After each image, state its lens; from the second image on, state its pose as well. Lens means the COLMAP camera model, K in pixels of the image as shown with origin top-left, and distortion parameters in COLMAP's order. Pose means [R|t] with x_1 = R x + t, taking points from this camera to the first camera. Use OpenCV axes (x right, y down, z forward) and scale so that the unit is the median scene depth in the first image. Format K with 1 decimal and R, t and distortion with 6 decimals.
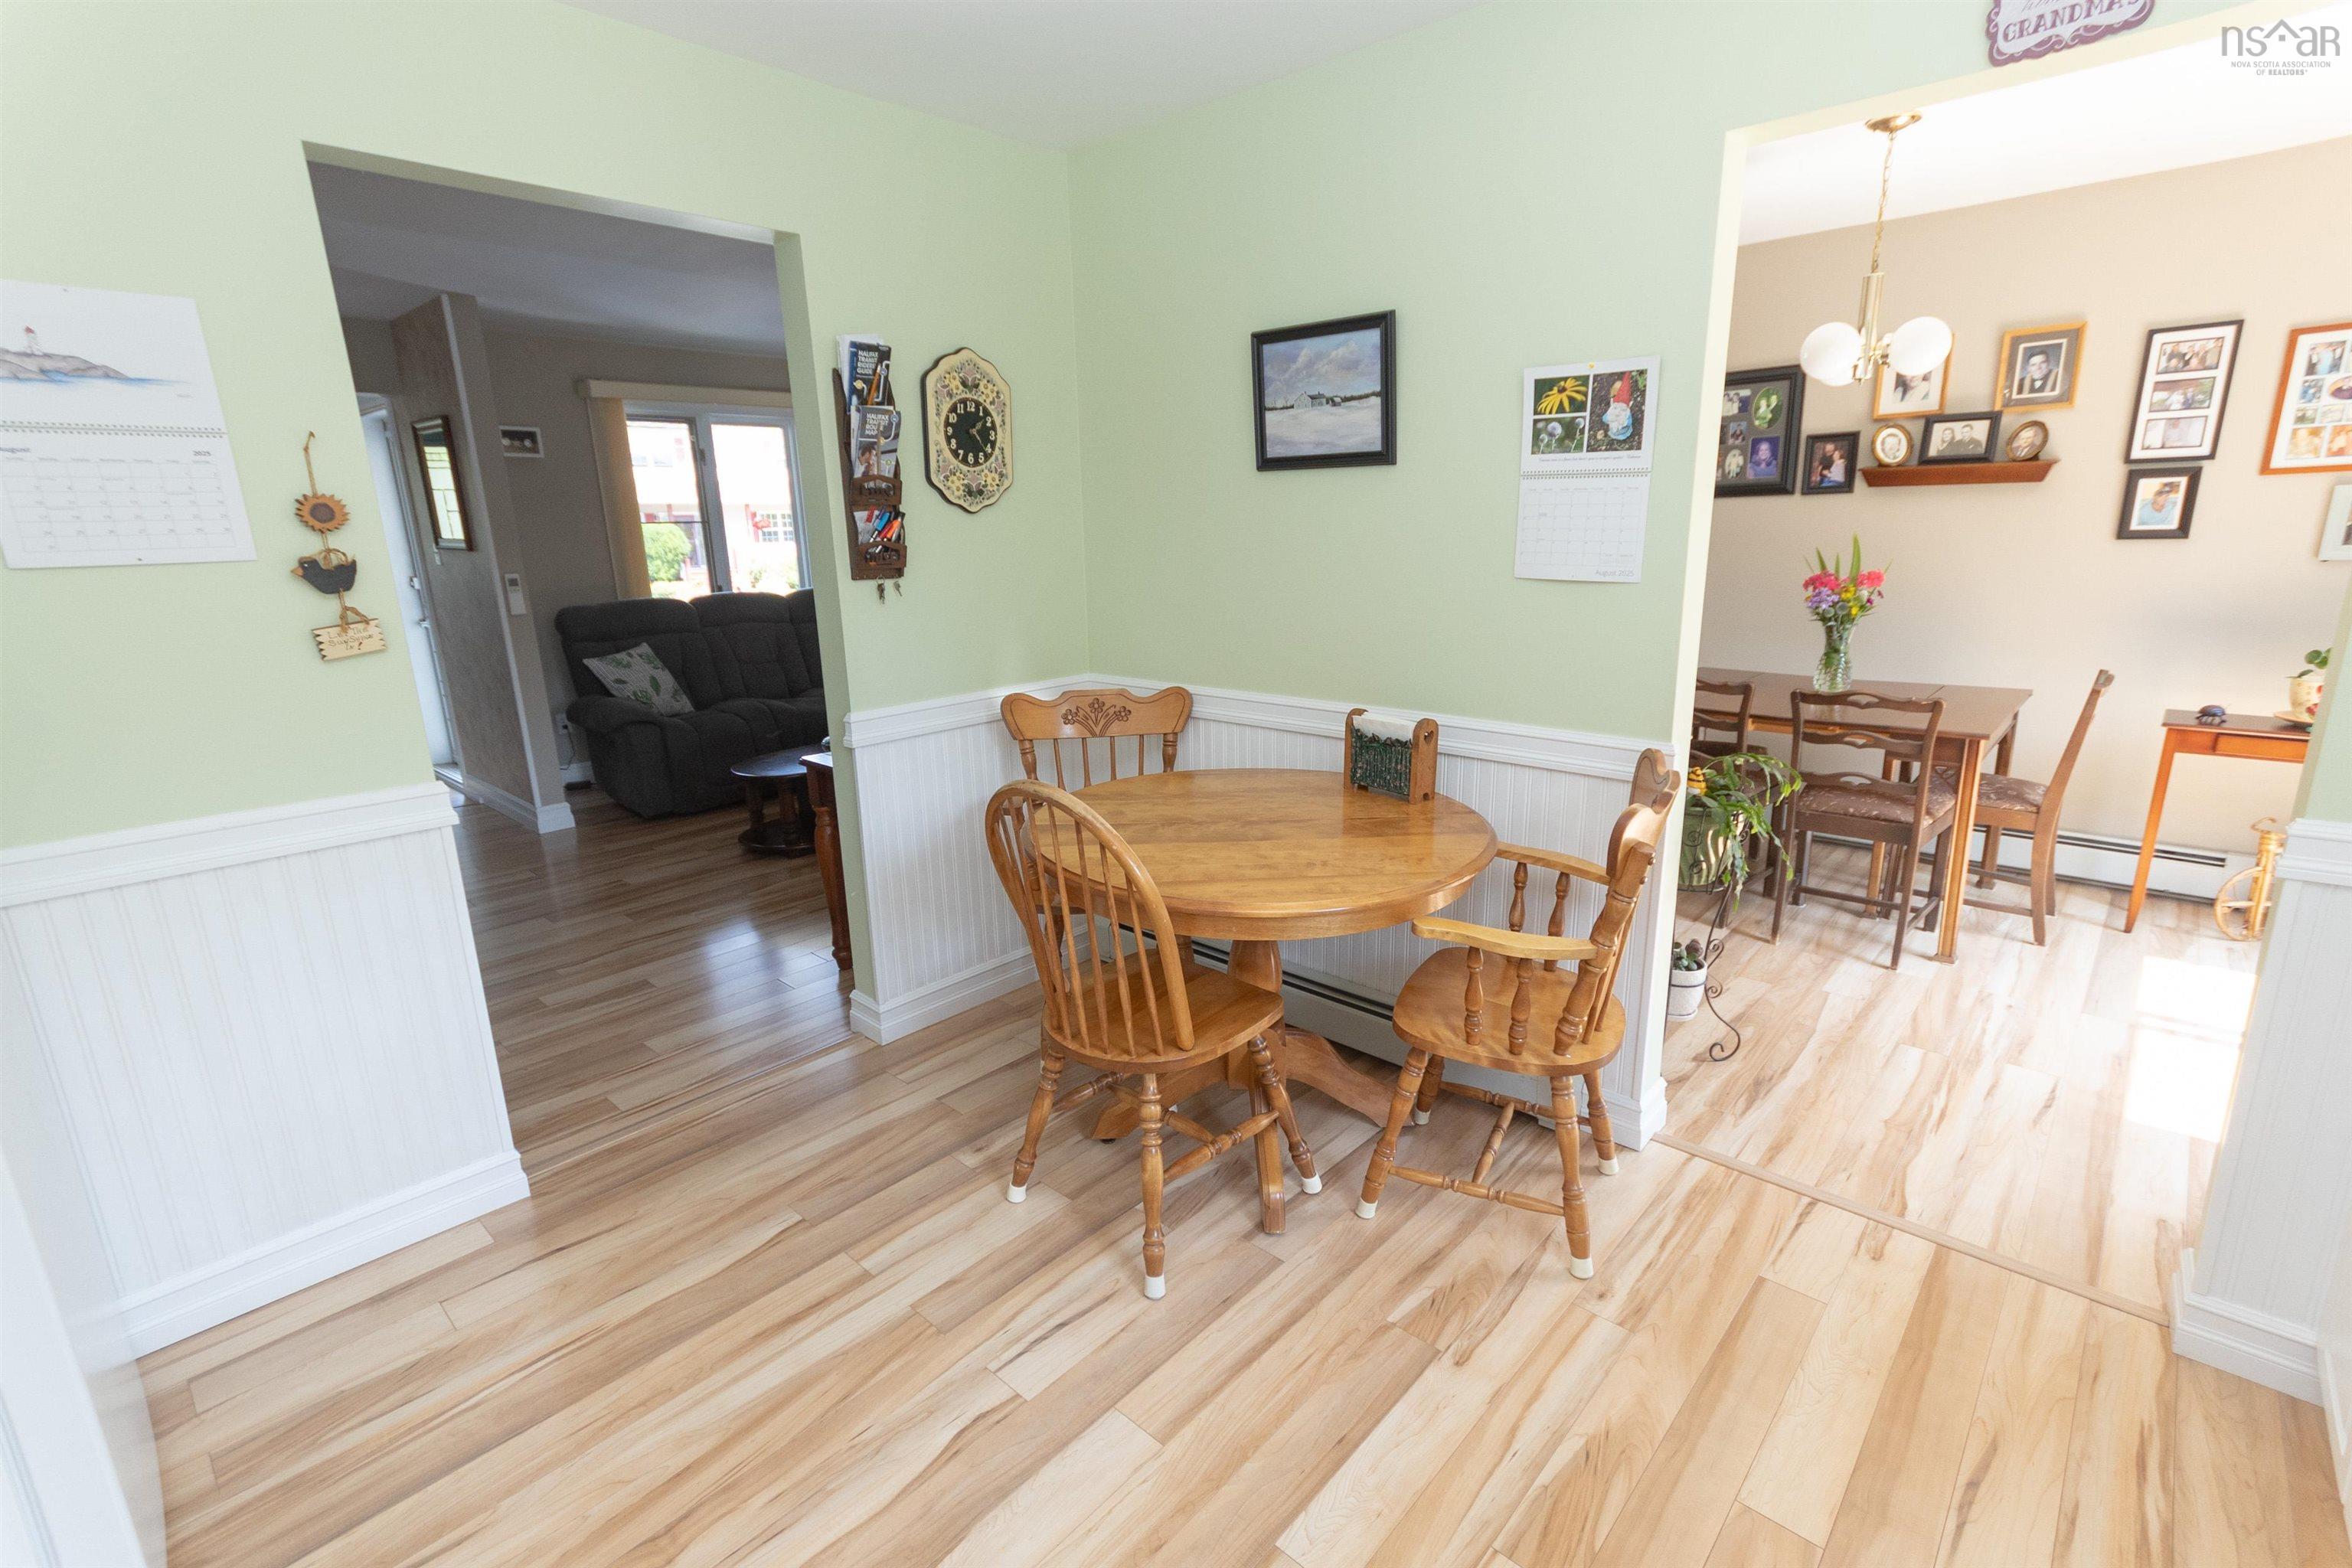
lens RADIAL K [[1075.9, 0, 1190.3], [0, 1075.9, 792.0], [0, 0, 1]] dist [0.007383, 0.005665]
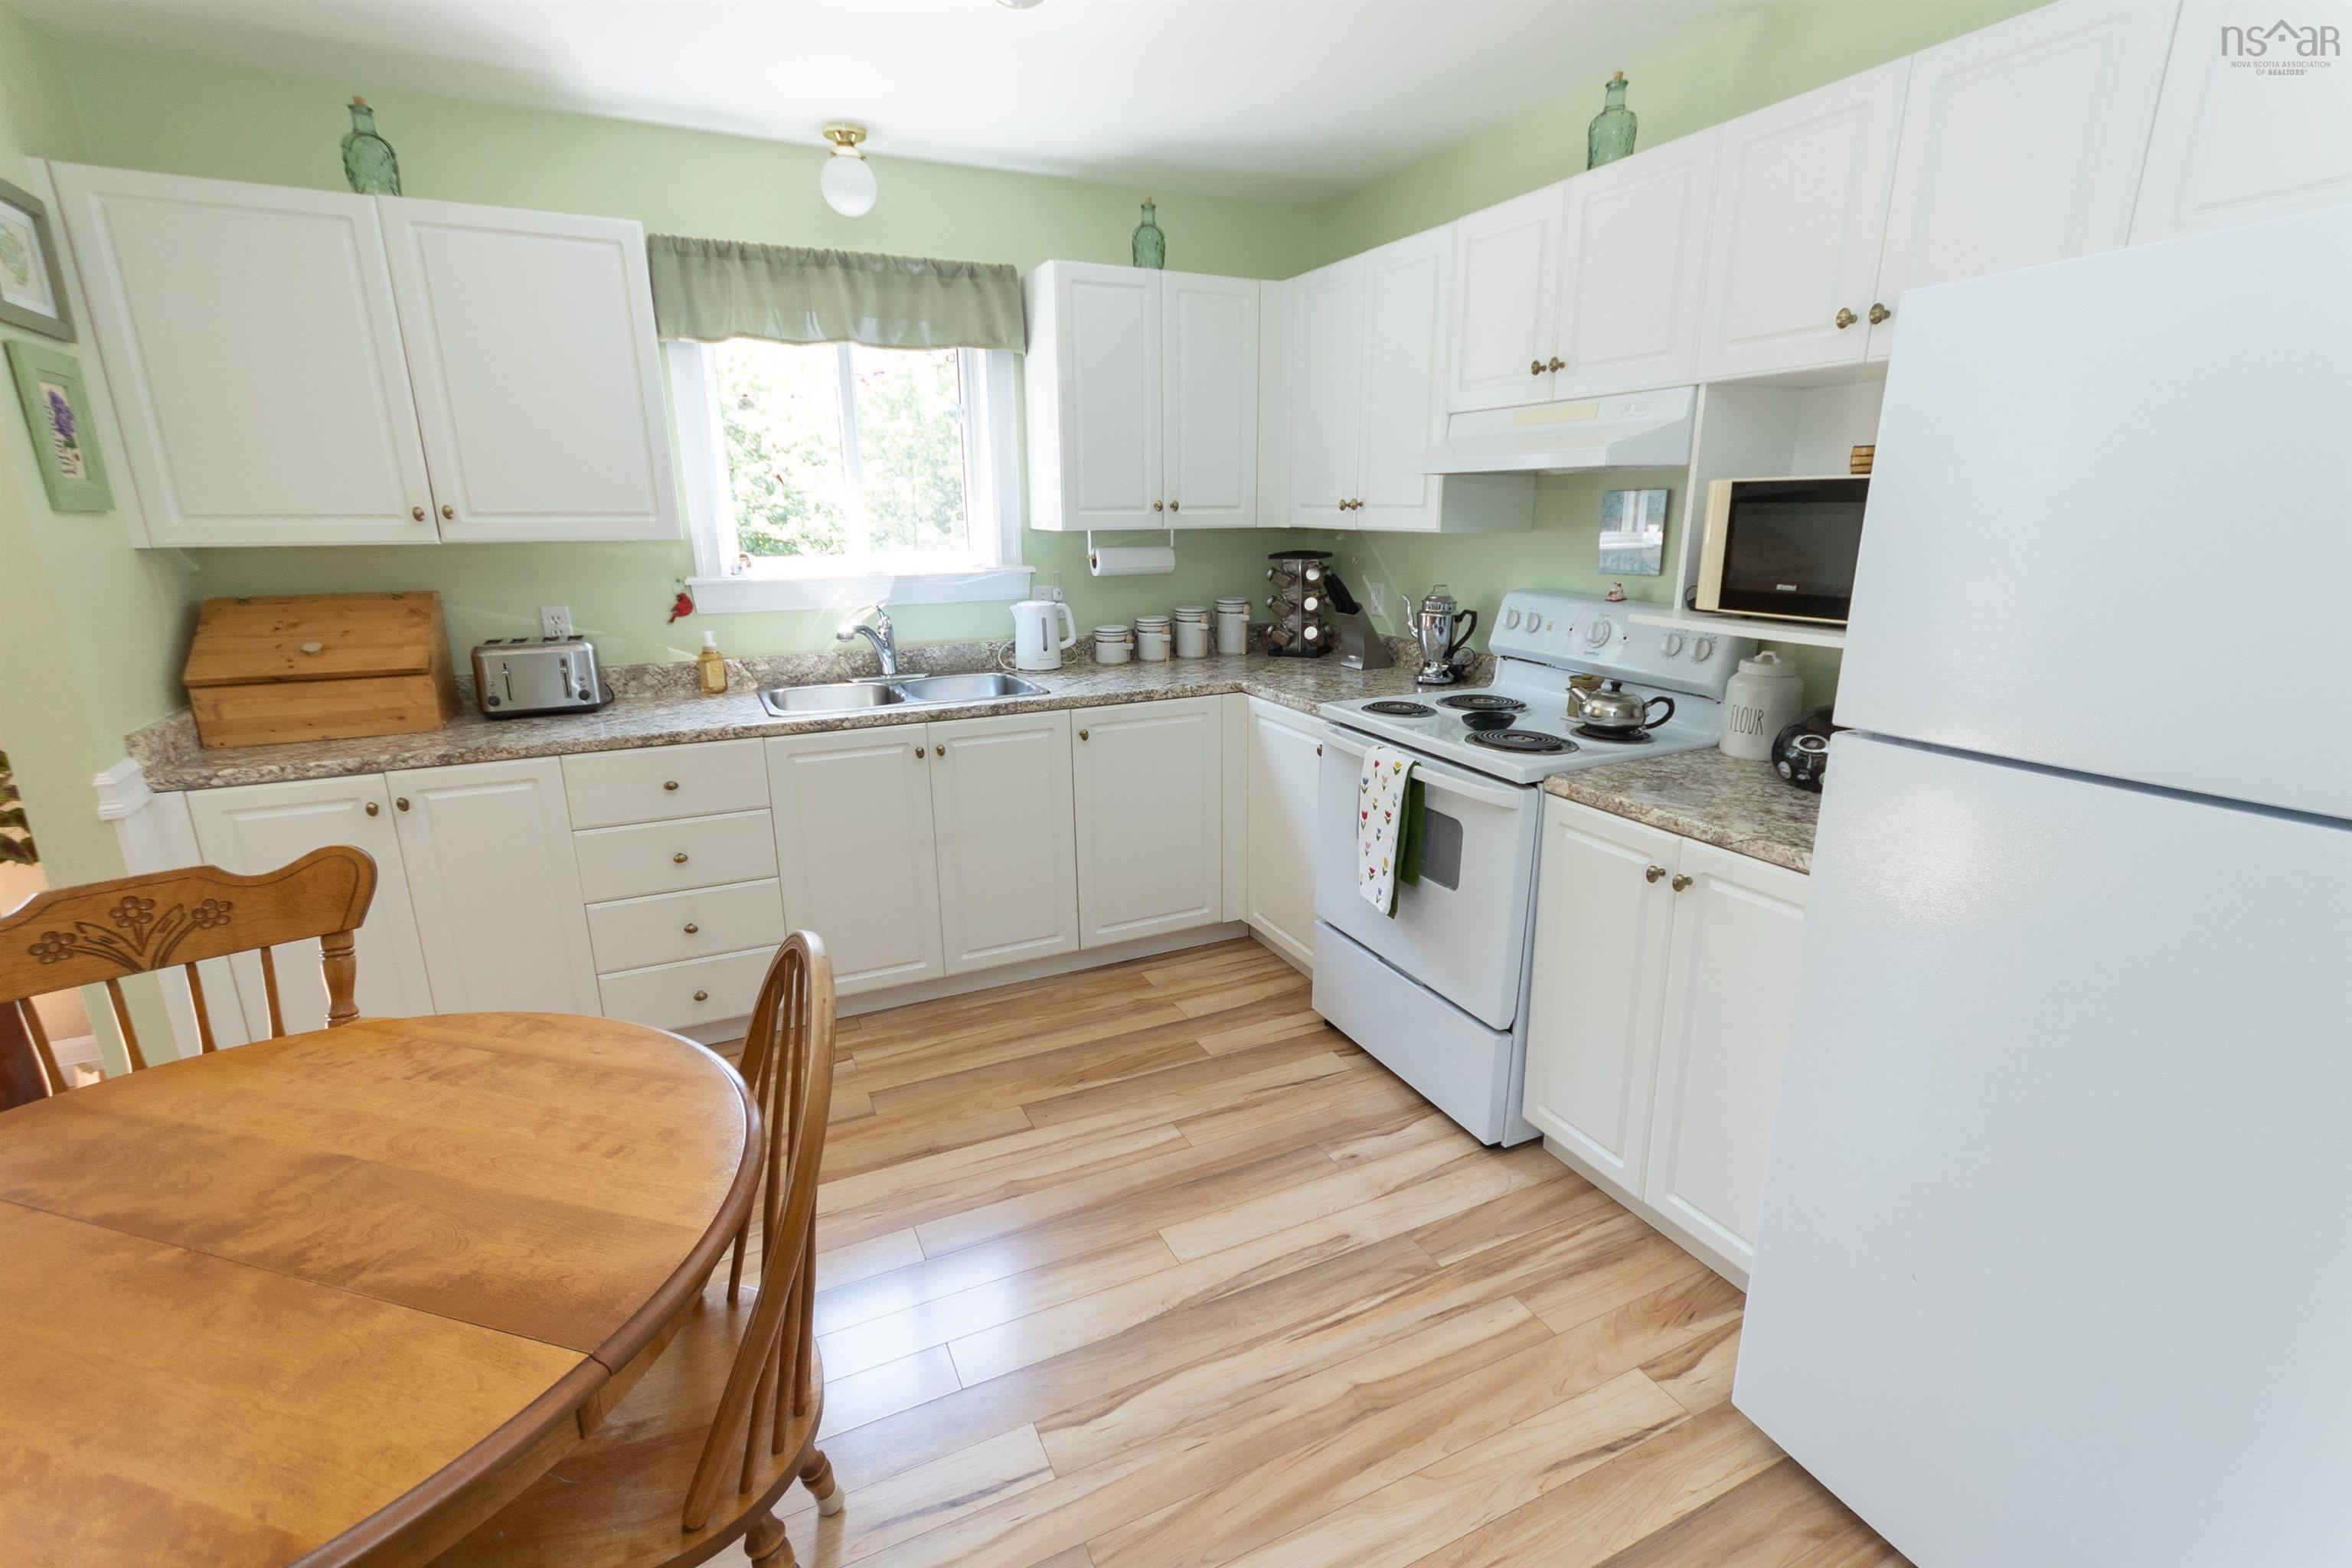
lens RADIAL K [[1072.5, 0, 1189.6], [0, 1072.5, 791.7], [0, 0, 1]] dist [0.010508, 0.000833]
pose [[-0.930142, -0.067479, 0.360946, -0.282200], [0.119926, 0.873243, 0.472298, -0.178205], [-0.347063, 0.482591, -0.804148, 0.692210]]
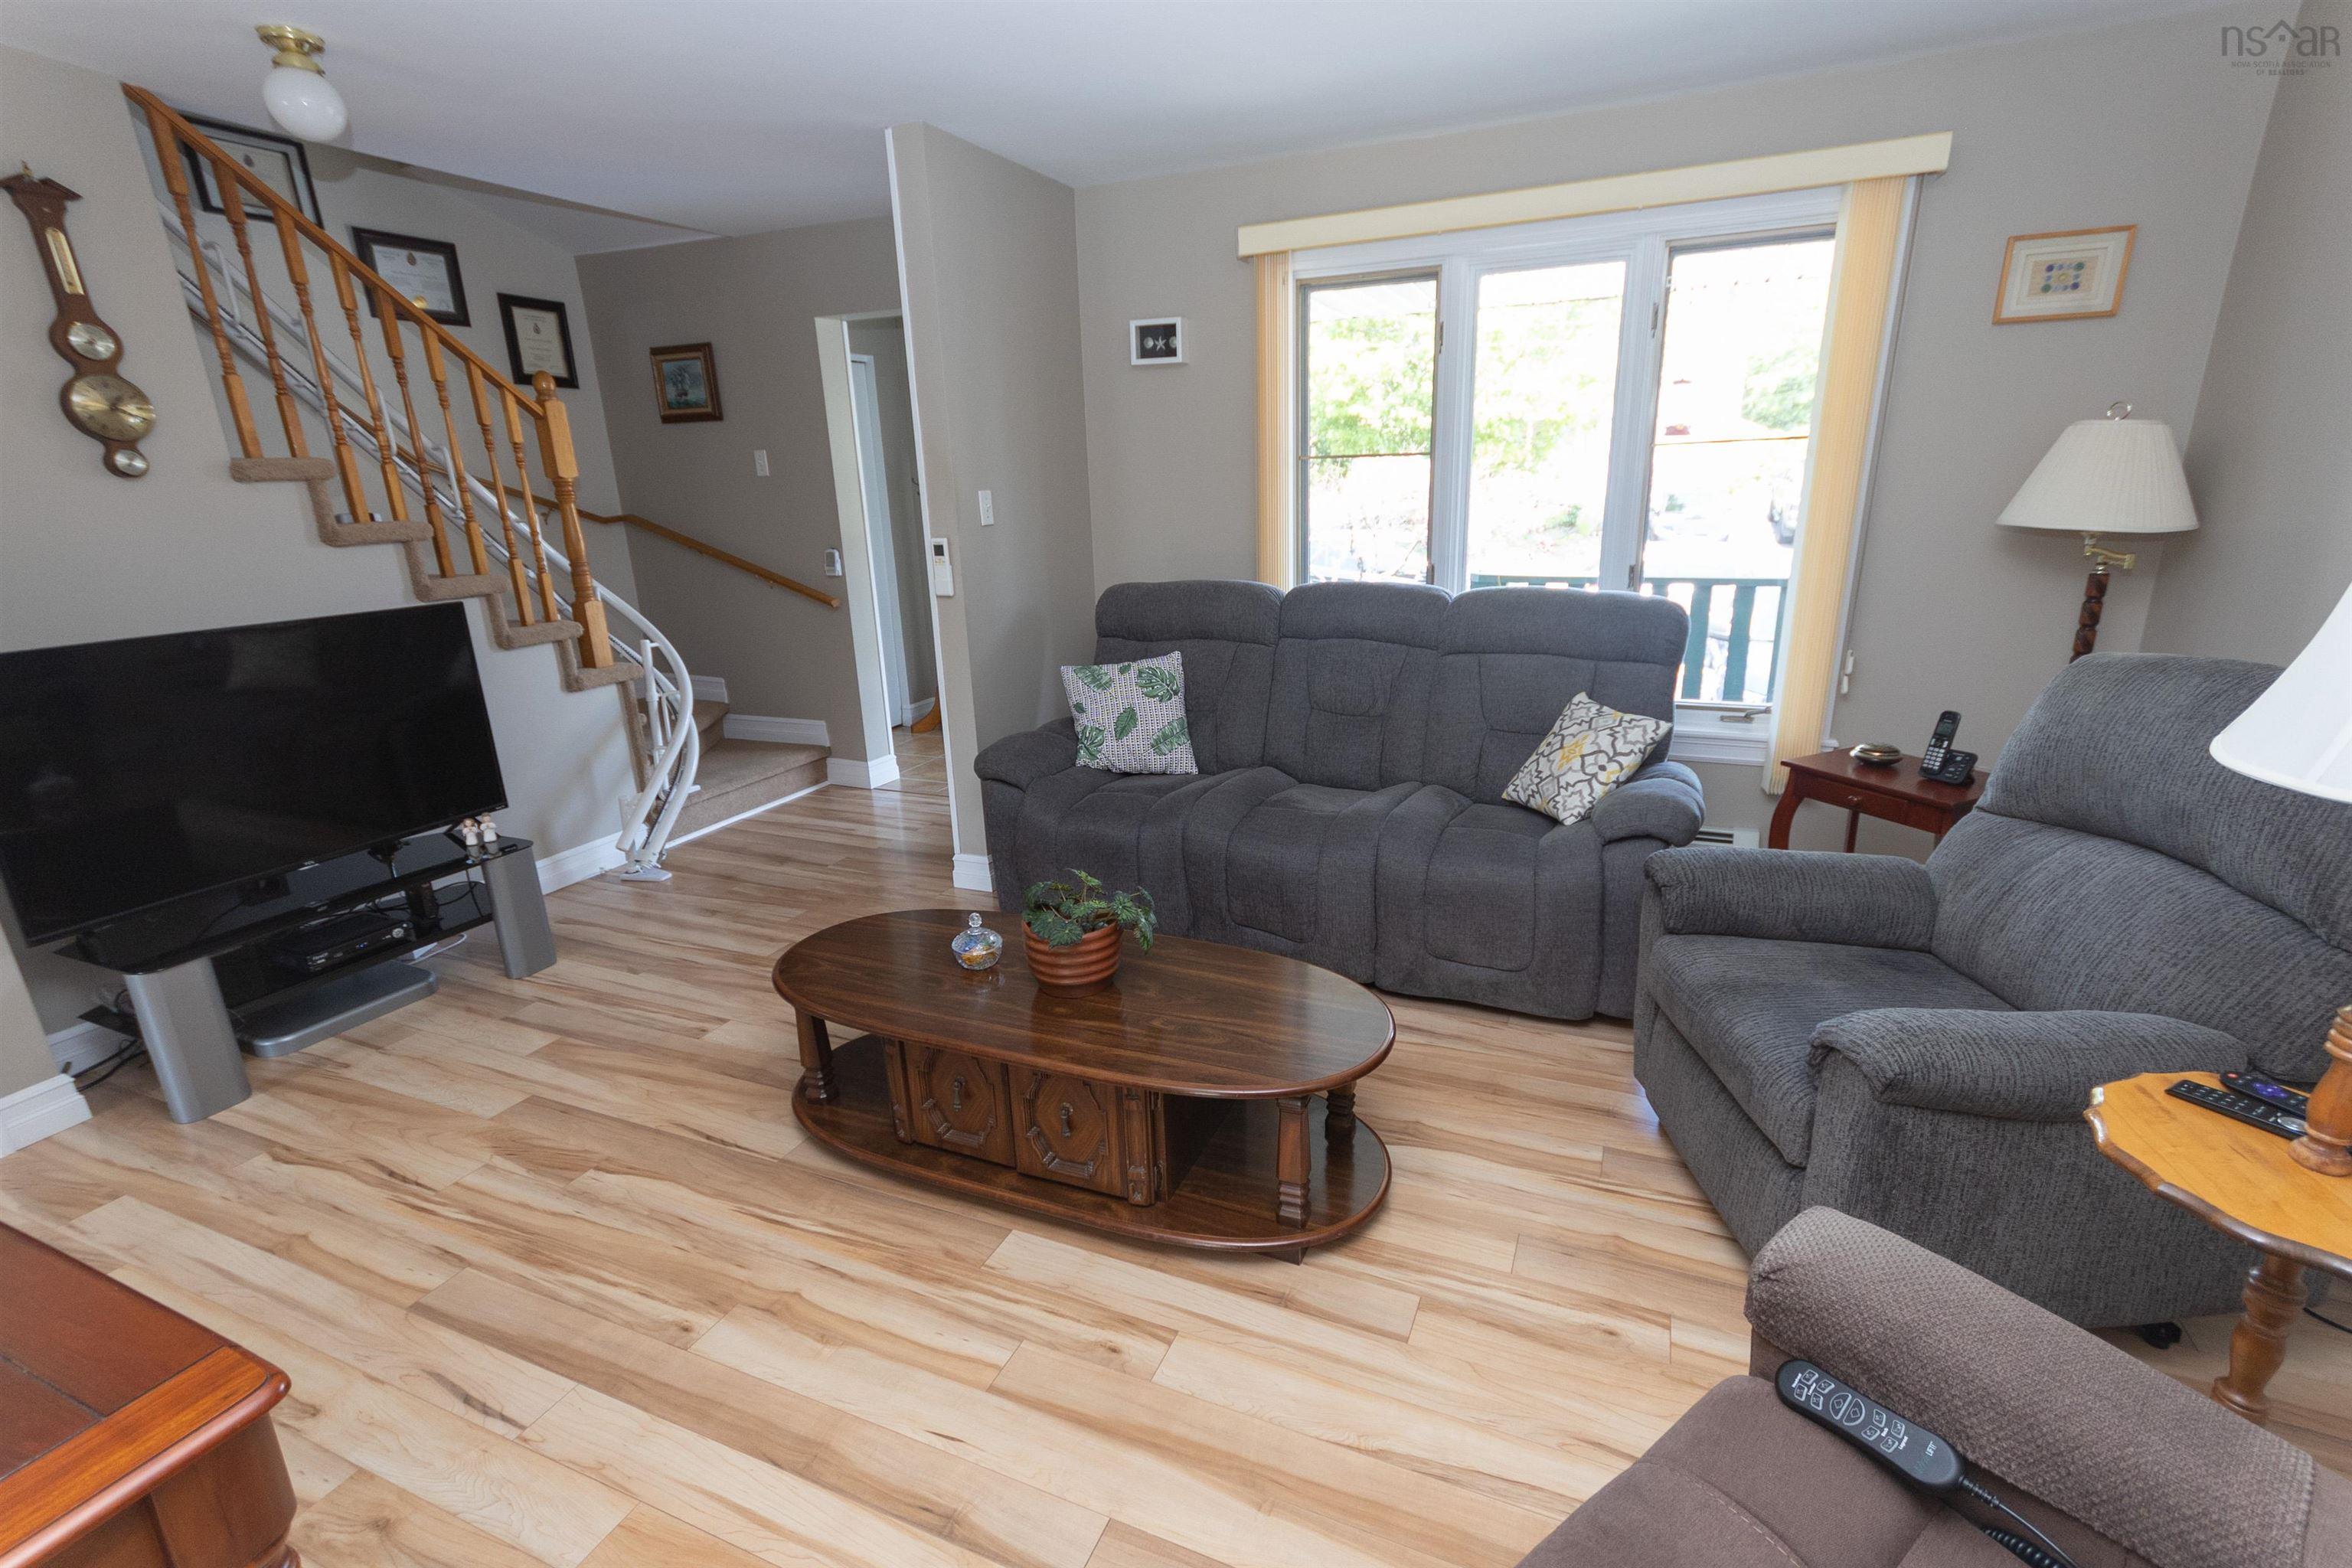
lens RADIAL K [[1067.5, 0, 1189.0], [0, 1067.5, 792.7], [0, 0, 1]] dist [0.010189, 0.001502]
pose [[0.323997, 0.289044, -0.900822, 0.136684], [-0.216286, 0.949597, 0.226903, -0.312070], [0.921003, 0.121319, 0.370183, 1.196754]]
